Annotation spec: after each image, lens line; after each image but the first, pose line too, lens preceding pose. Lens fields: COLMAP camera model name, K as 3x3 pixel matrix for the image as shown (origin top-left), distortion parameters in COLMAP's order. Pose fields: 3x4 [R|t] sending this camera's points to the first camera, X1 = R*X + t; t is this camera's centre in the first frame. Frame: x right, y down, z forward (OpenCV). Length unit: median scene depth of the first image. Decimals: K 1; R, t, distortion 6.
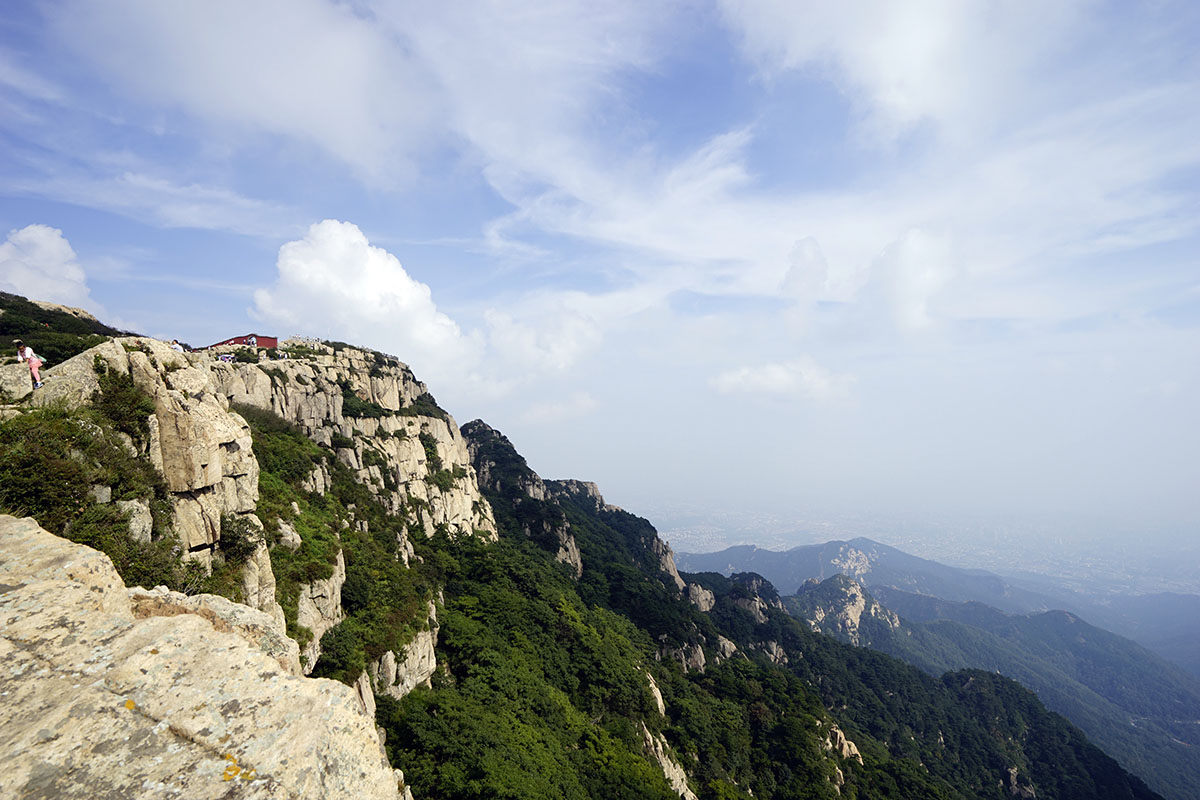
lens RADIAL K [[550.2, 0, 594.8], [0, 550.2, 406.9], [0, 0, 1]] dist [-0.058824, 0.021961]
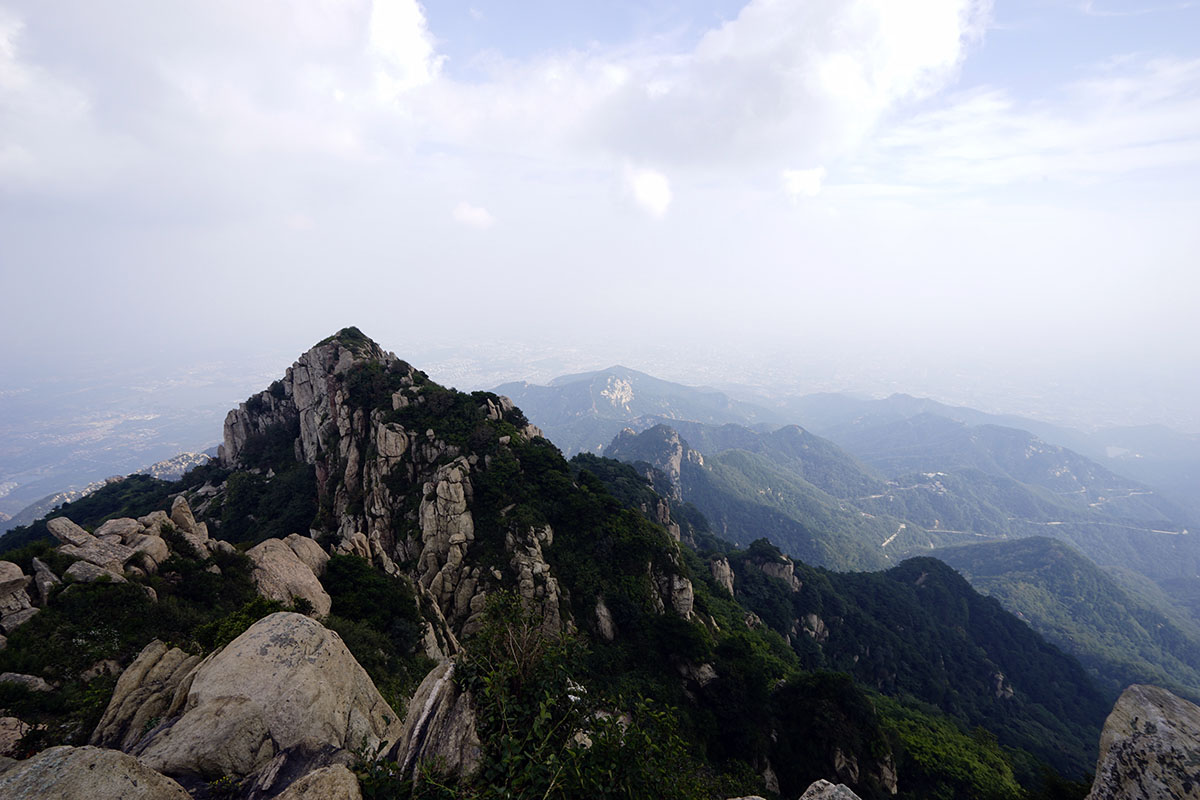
lens RADIAL K [[550.2, 0, 593.0], [0, 550.2, 412.5], [0, 0, 1]] dist [-0.058824, 0.021961]
pose [[0.898602, -0.105190, 0.425970, -0.487434], [-0.034810, 0.950685, 0.308199, -0.087723], [-0.437382, -0.291776, 0.850625, 1.300976]]
